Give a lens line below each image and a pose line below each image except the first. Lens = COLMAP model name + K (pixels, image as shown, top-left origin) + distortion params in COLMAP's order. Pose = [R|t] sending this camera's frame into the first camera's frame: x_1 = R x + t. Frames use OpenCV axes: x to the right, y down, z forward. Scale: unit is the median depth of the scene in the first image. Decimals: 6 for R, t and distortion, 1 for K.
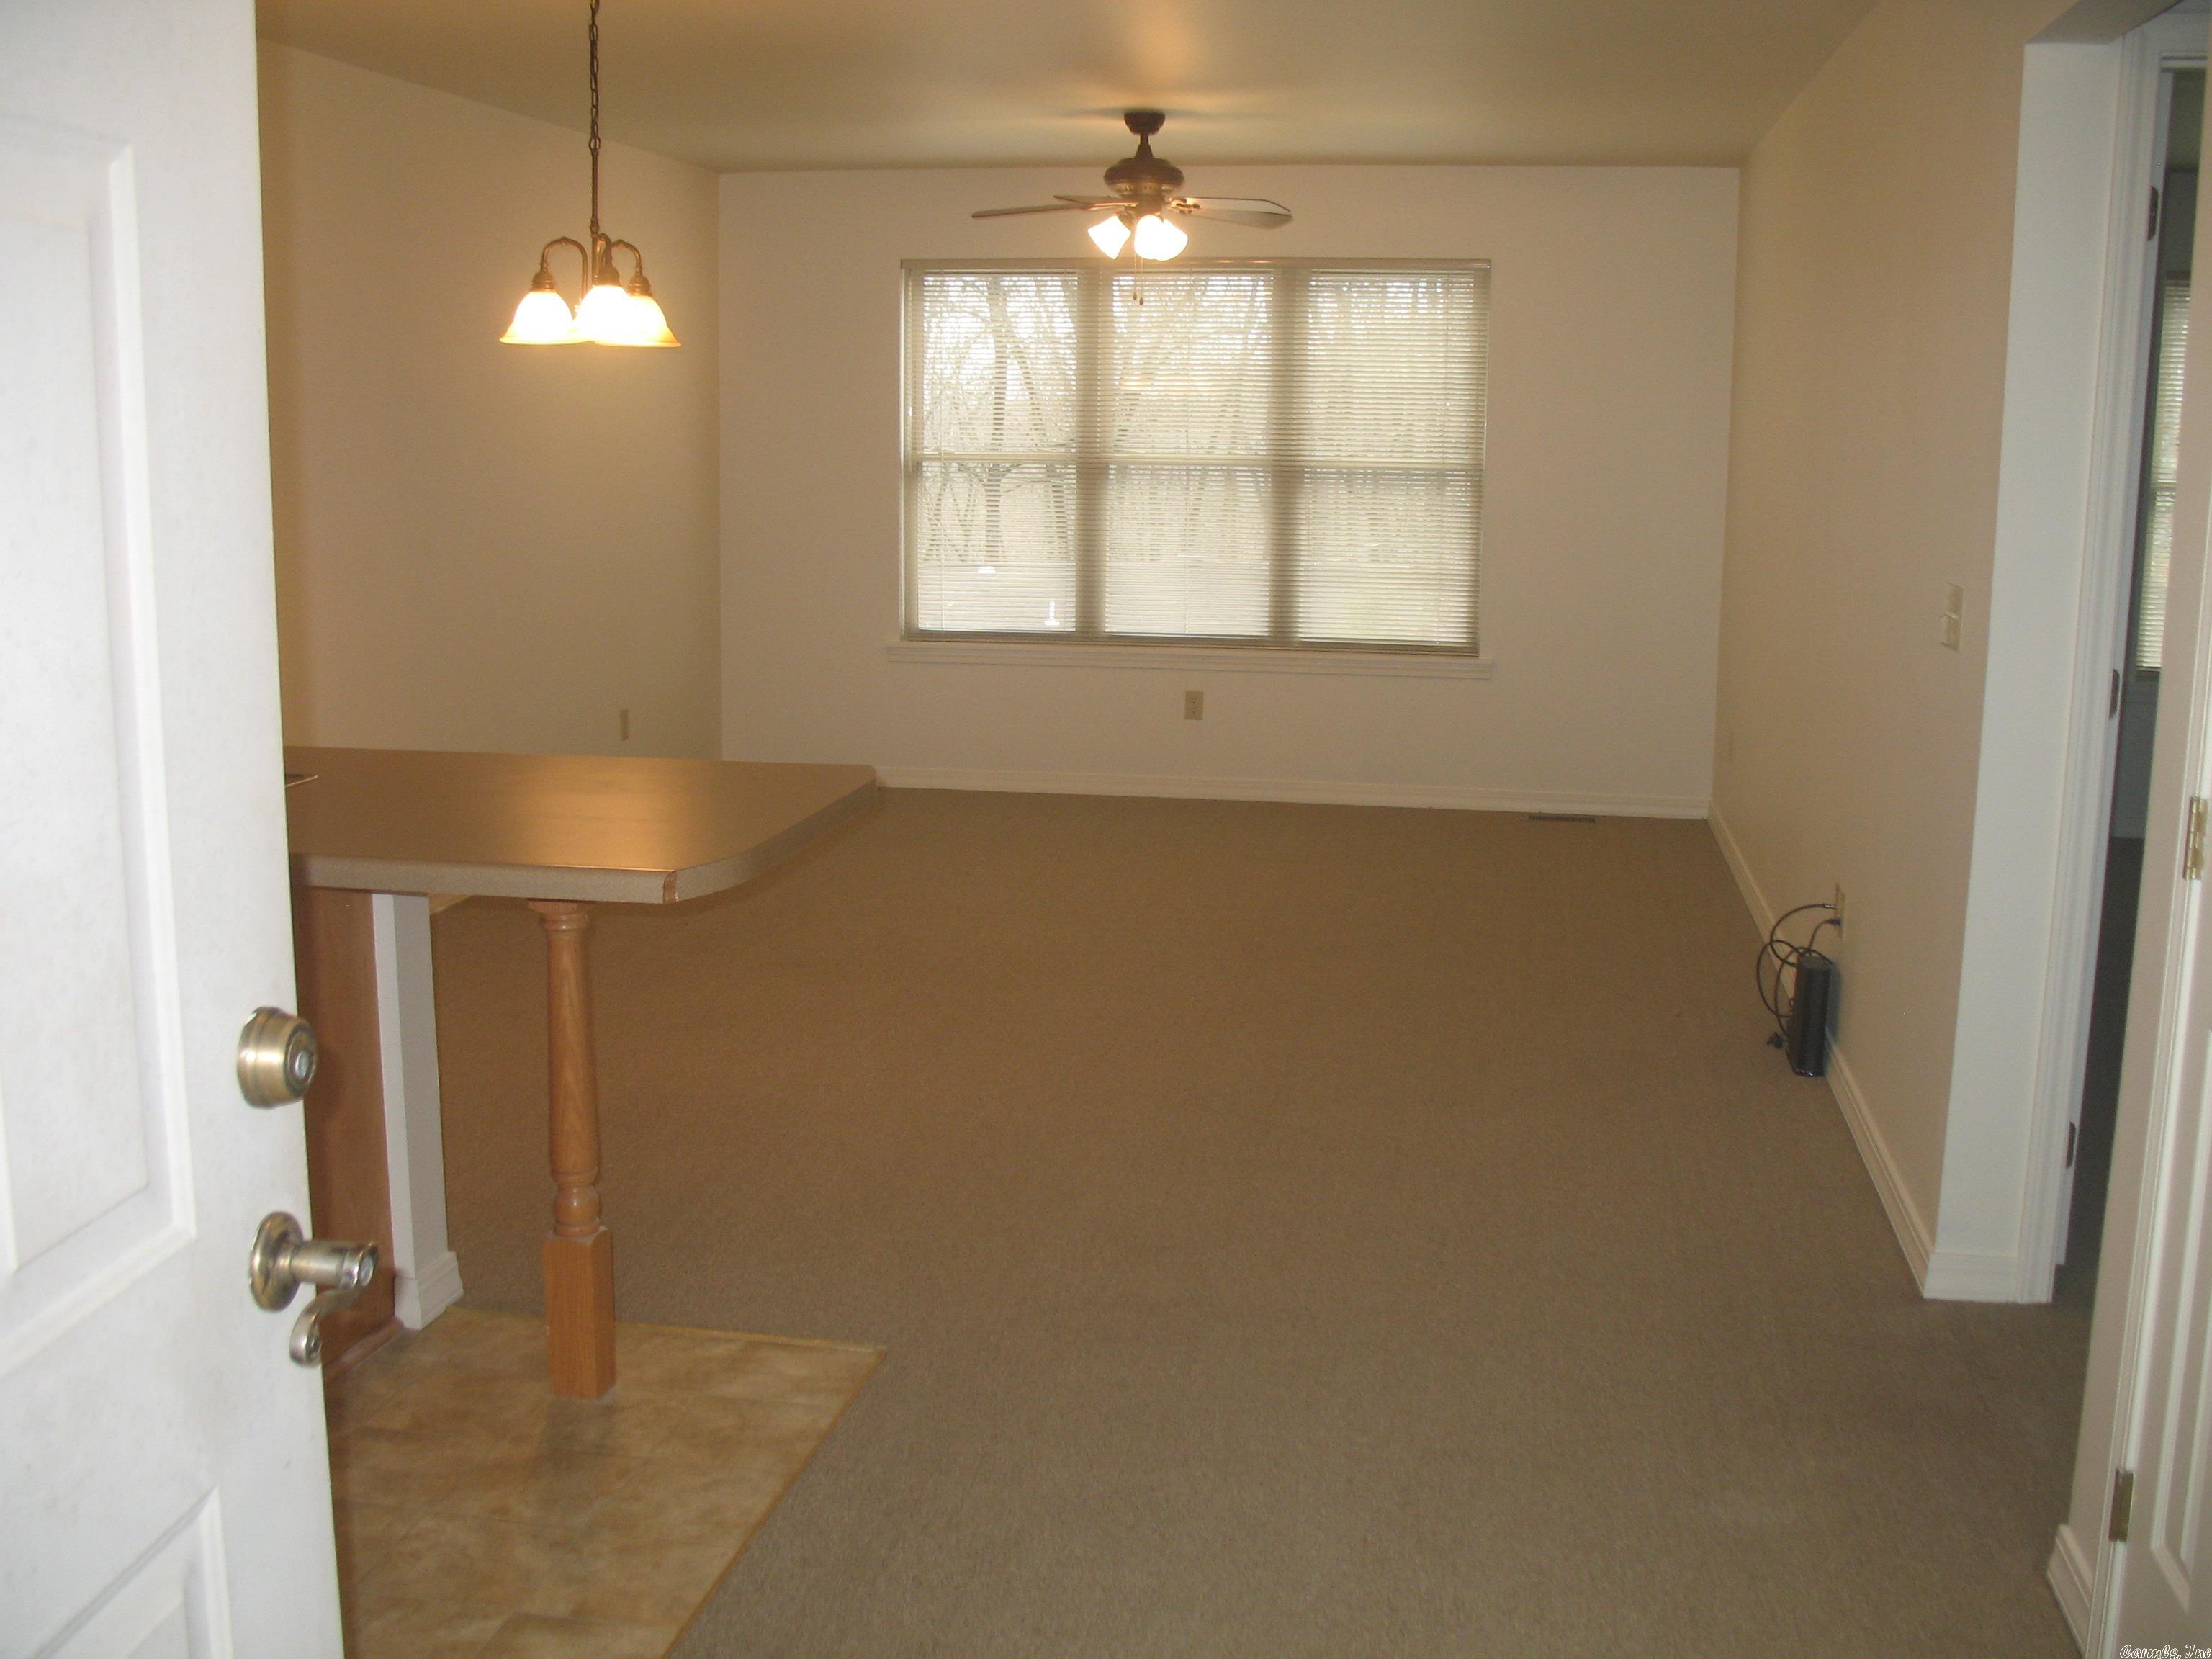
lens RADIAL K [[2362.4, 0, 1106.0], [0, 2362.4, 829.5], [0, 0, 1]] dist [-0.251621, 0.851009]
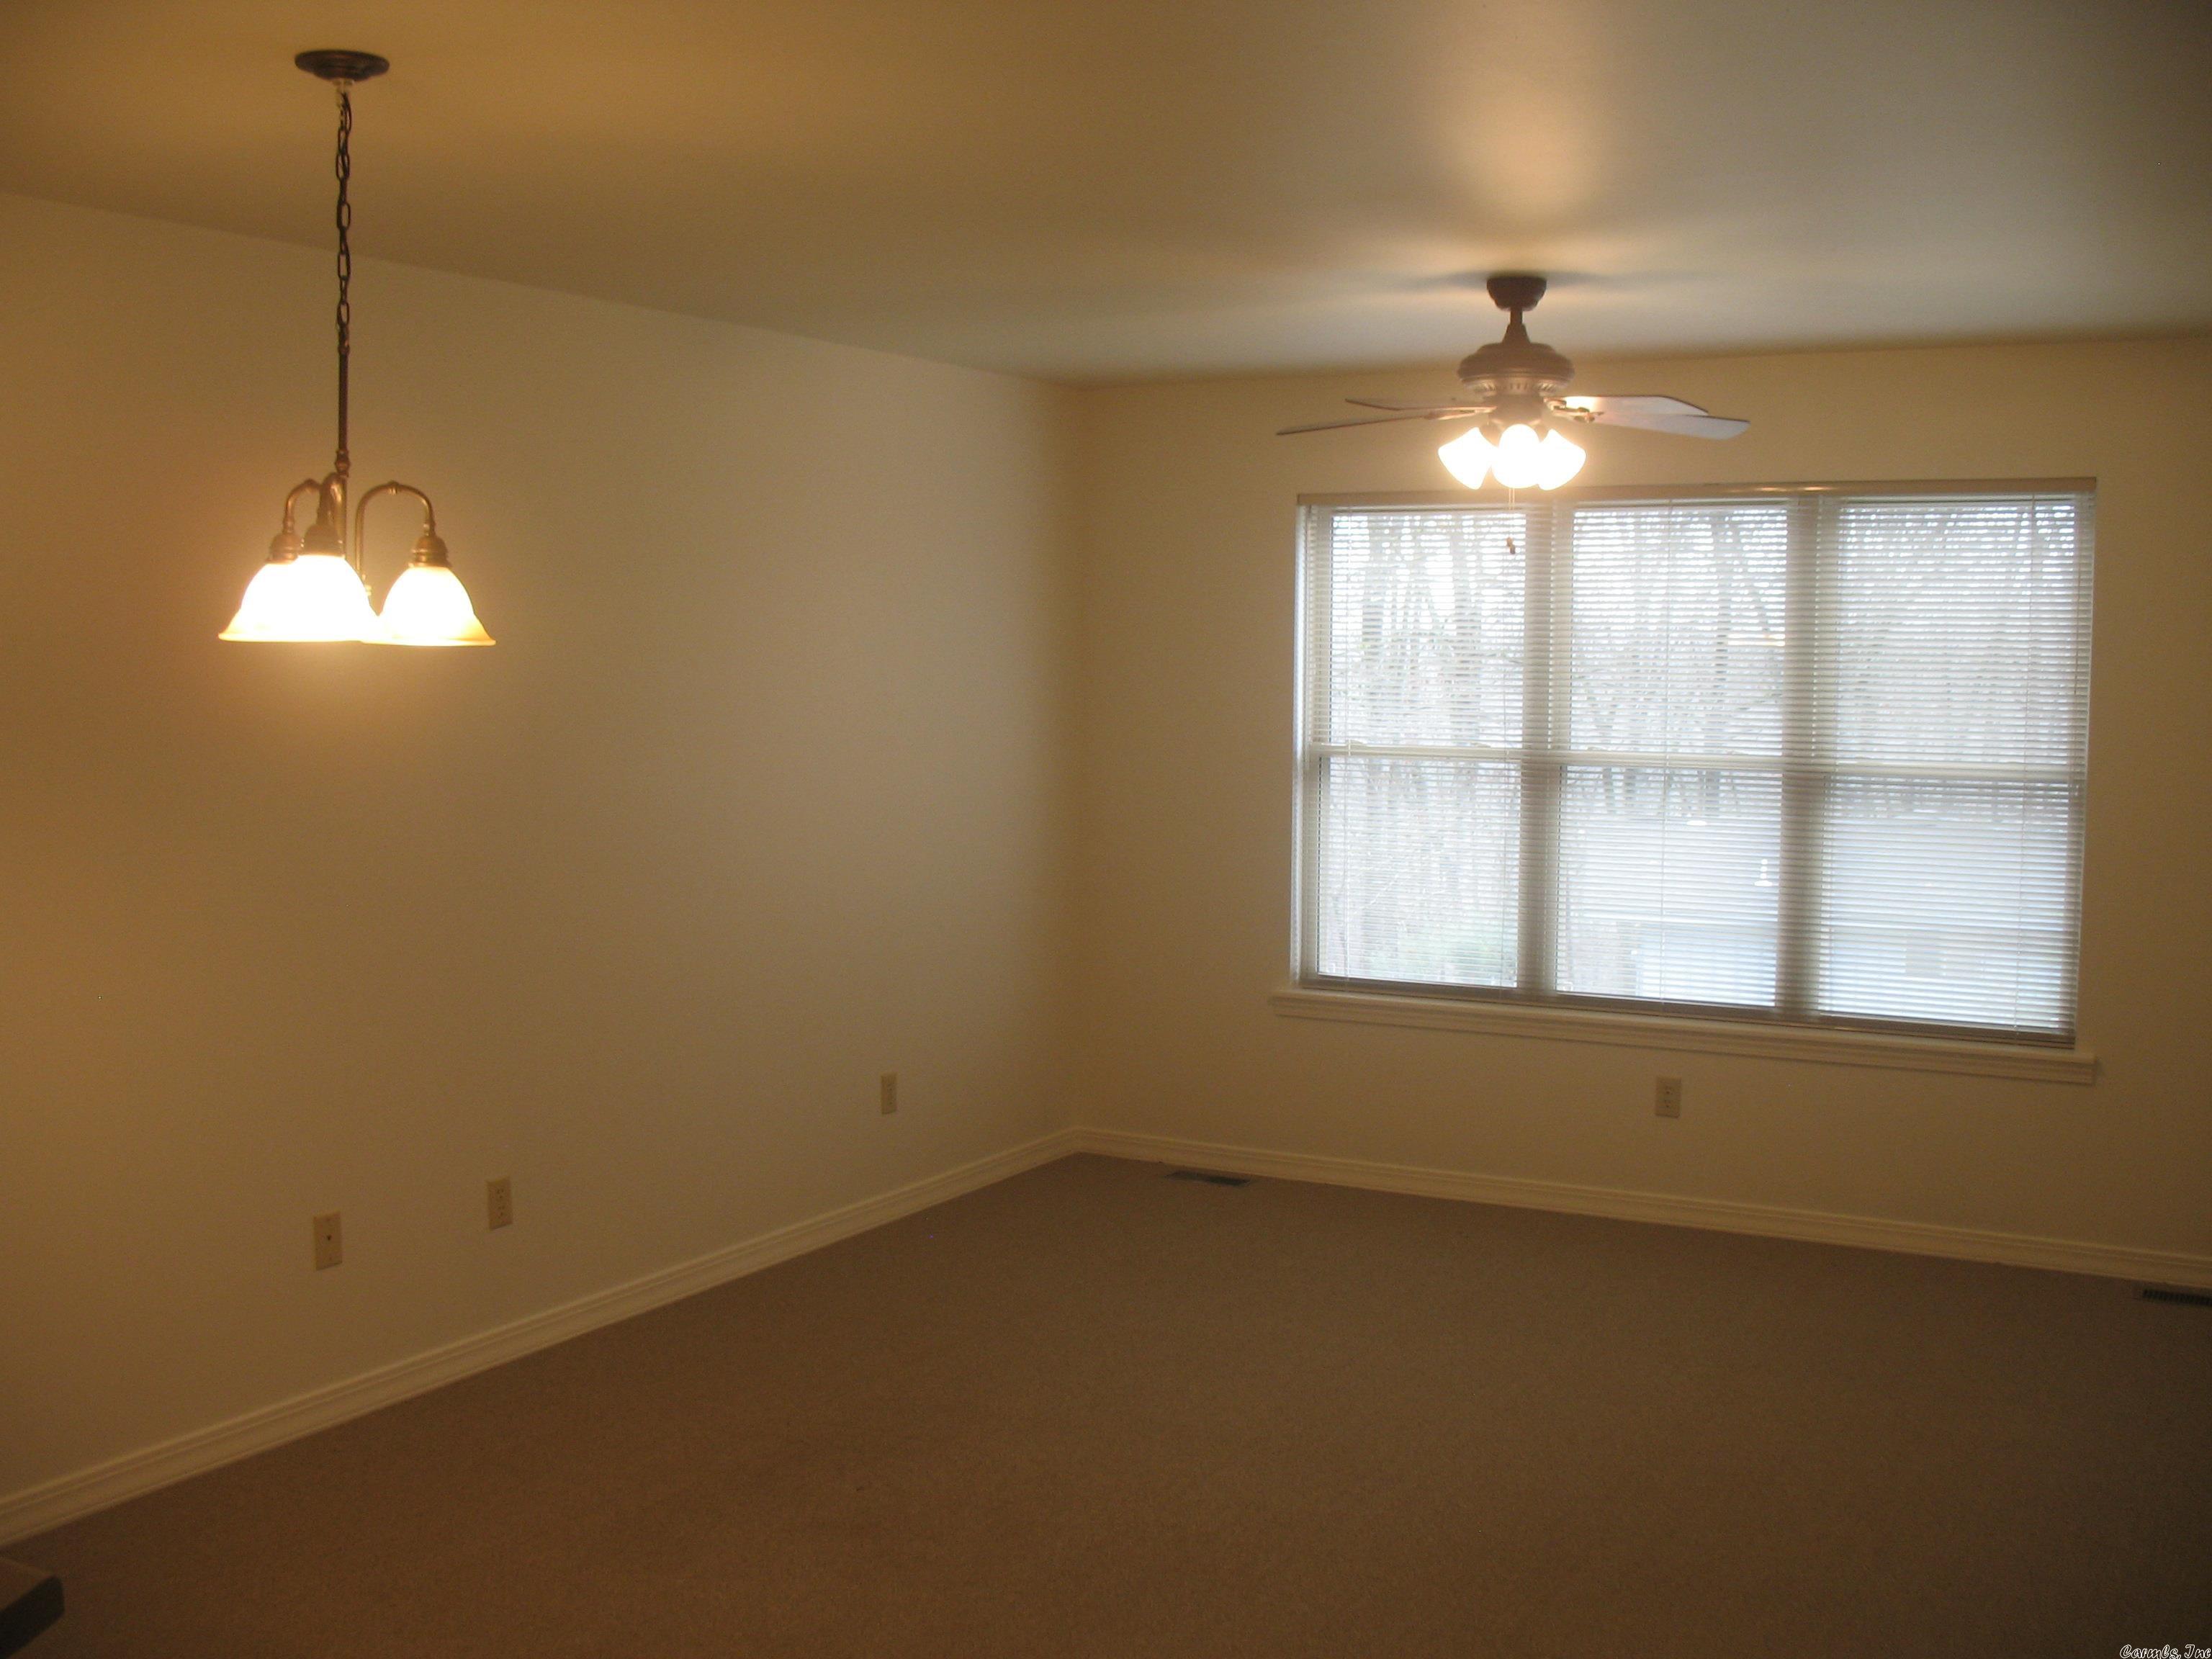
lens RADIAL K [[2362.4, 0, 1106.0], [0, 2362.4, 829.5], [0, 0, 1]] dist [-0.251621, 0.851009]
pose [[0.943245, 0.019580, -0.331519, 0.123988], [-0.051928, 0.994677, -0.089002, -0.070048], [0.328012, 0.101166, 0.939241, 0.296554]]
